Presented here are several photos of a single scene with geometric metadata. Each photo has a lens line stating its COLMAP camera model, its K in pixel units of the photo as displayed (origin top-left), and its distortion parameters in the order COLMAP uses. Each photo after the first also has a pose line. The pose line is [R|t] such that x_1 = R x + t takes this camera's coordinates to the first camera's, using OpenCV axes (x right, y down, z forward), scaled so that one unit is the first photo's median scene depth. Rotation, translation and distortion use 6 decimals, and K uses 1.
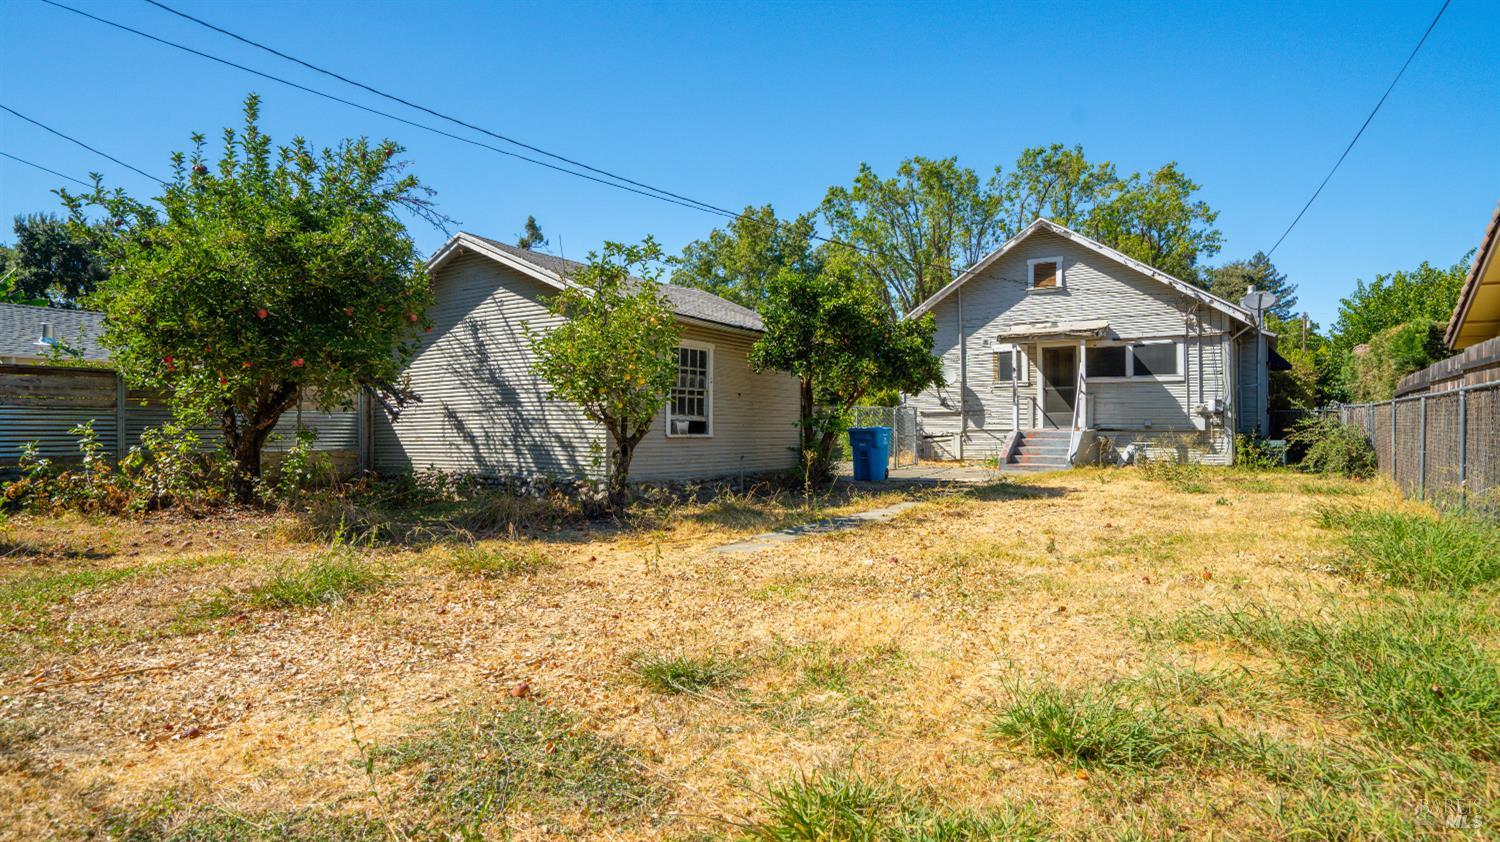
lens RADIAL K [[813.9, 0, 750.0], [0, 813.9, 421.0], [0, 0, 1]] dist [-0.030810, 0.015417]
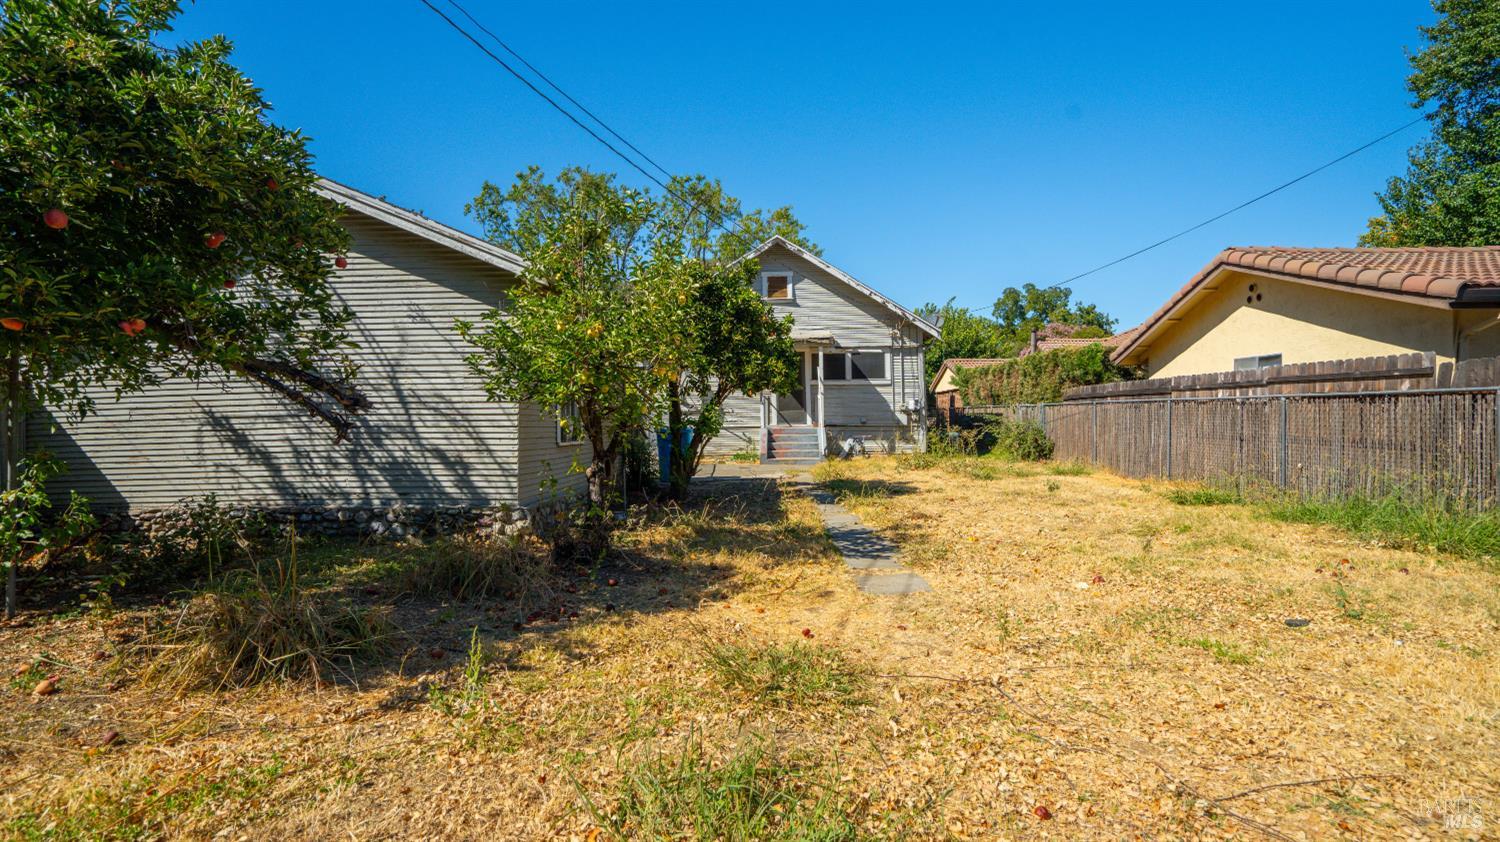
lens RADIAL K [[730.9, 0, 750.0], [0, 730.9, 421.0], [0, 0, 1]] dist [-0.038416, 0.019487]
pose [[0.858171, -0.012320, 0.513216, -0.193040], [0.009124, 0.999920, 0.008748, -0.006243], [-0.513283, -0.002825, 0.858215, 0.168890]]
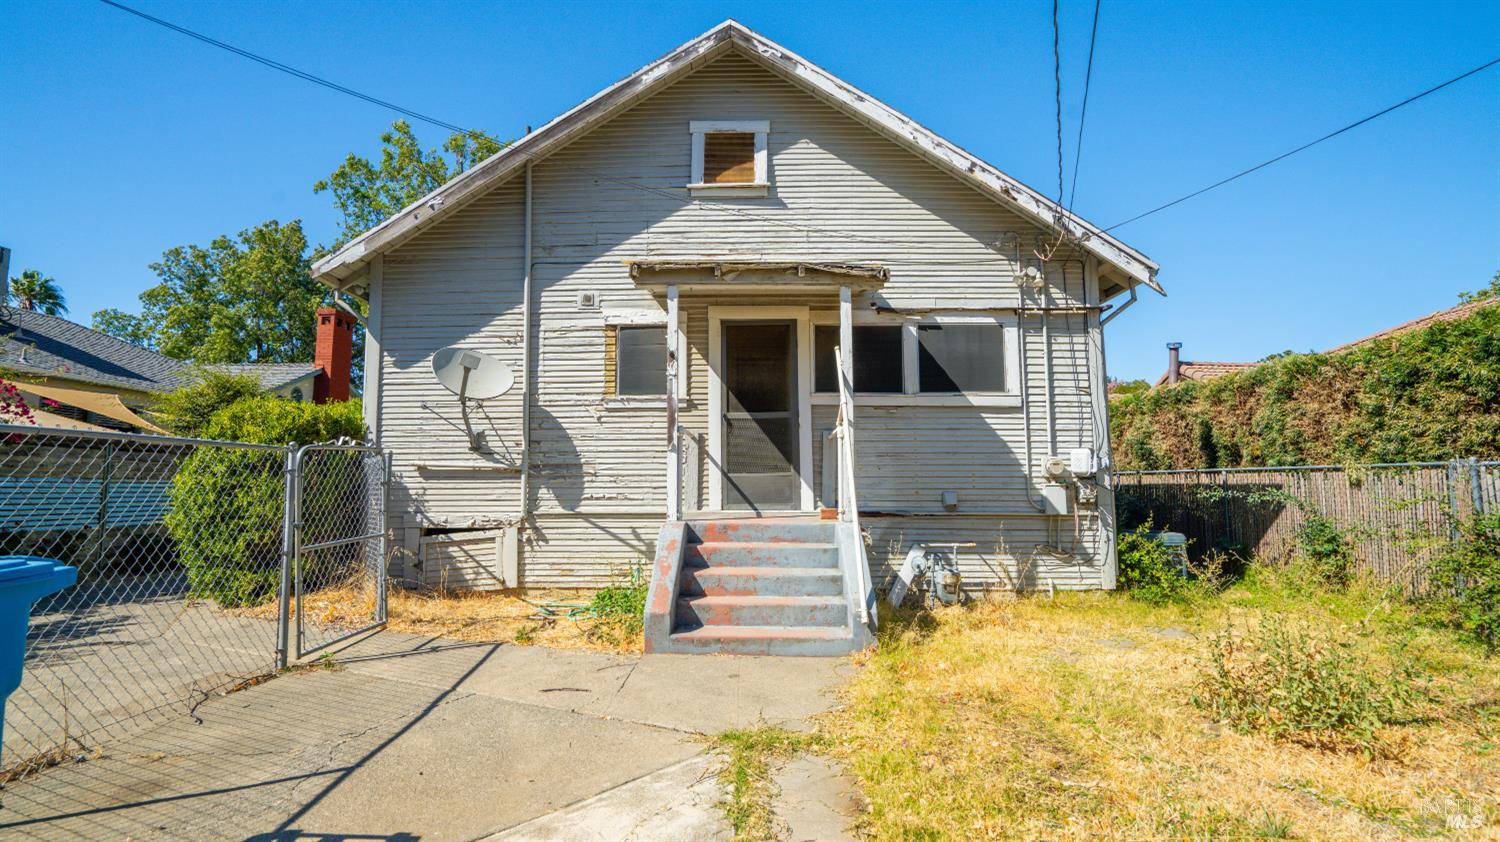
lens RADIAL K [[729.0, 0, 750.0], [0, 729.0, 421.0], [0, 0, 1]] dist [-0.061046, -0.000210]
pose [[0.843448, 0.052831, 0.534607, 0.180695], [-0.007285, 0.996186, -0.086951, -0.004672], [-0.537162, 0.069444, 0.840616, 0.710137]]
